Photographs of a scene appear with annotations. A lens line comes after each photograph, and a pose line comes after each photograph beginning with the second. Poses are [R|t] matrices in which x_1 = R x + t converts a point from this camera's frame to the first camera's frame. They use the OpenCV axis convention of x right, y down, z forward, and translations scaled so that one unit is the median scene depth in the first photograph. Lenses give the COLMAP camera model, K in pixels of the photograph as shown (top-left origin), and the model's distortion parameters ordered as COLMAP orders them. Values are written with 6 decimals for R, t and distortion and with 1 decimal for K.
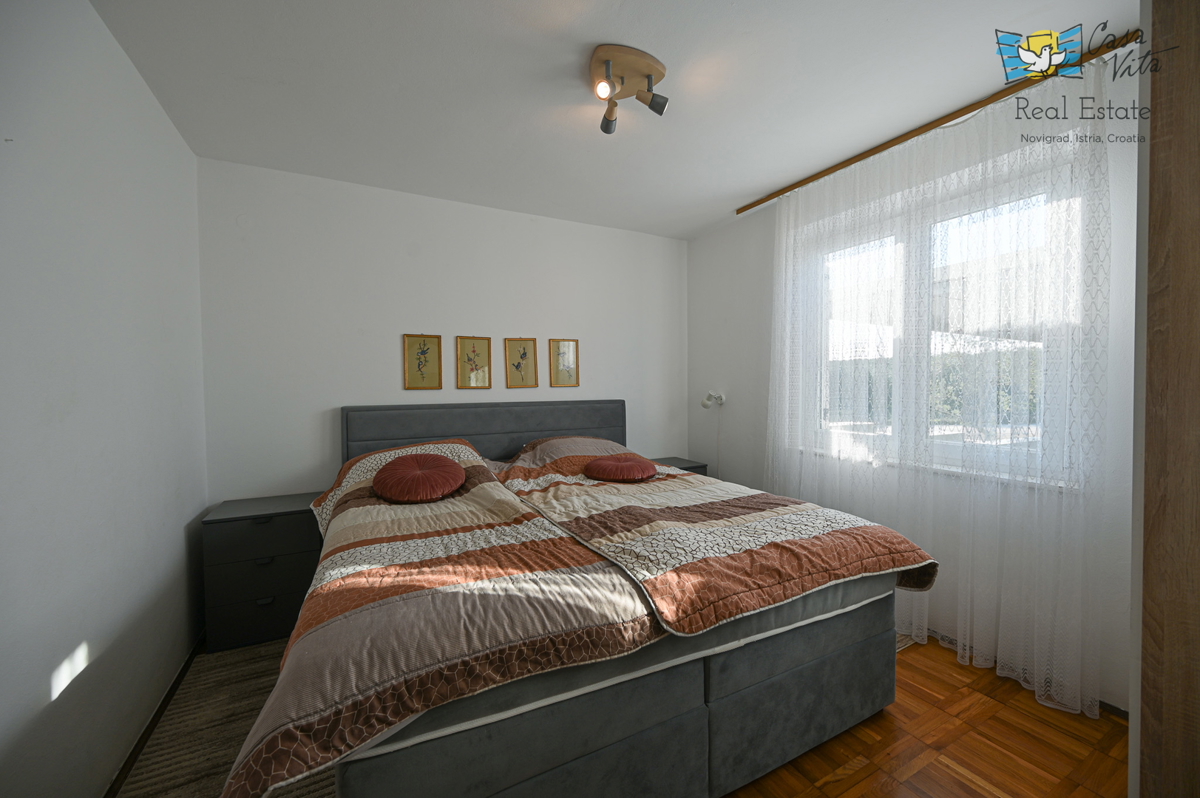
lens RADIAL K [[470.7, 0, 597.1], [0, 470.7, 397.9], [0, 0, 1]] dist [0.002845, 0.000019]
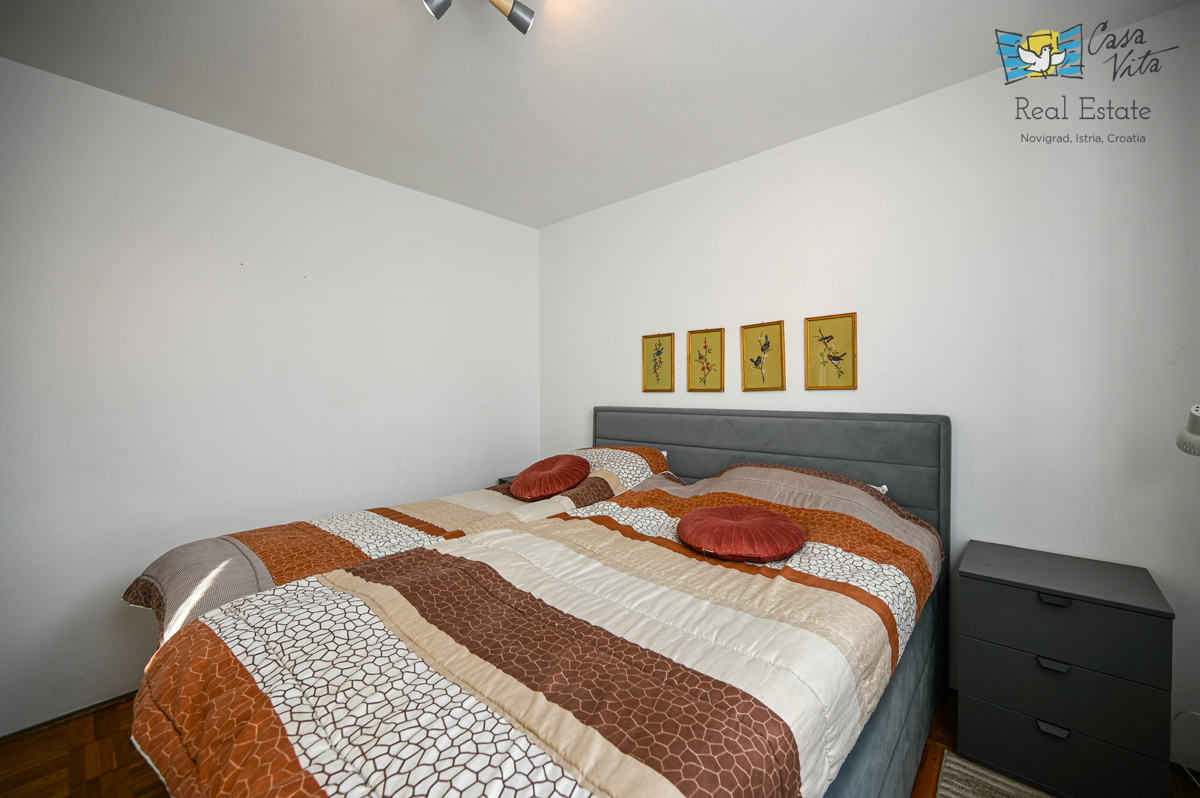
lens RADIAL K [[470.7, 0, 597.8], [0, 470.7, 401.5], [0, 0, 1]] dist [0.002845, 0.000019]
pose [[0.349795, 0.033149, -0.936240, 0.454849], [-0.018306, 0.999425, 0.028547, -0.022733], [0.936648, 0.007153, 0.350200, 0.528010]]
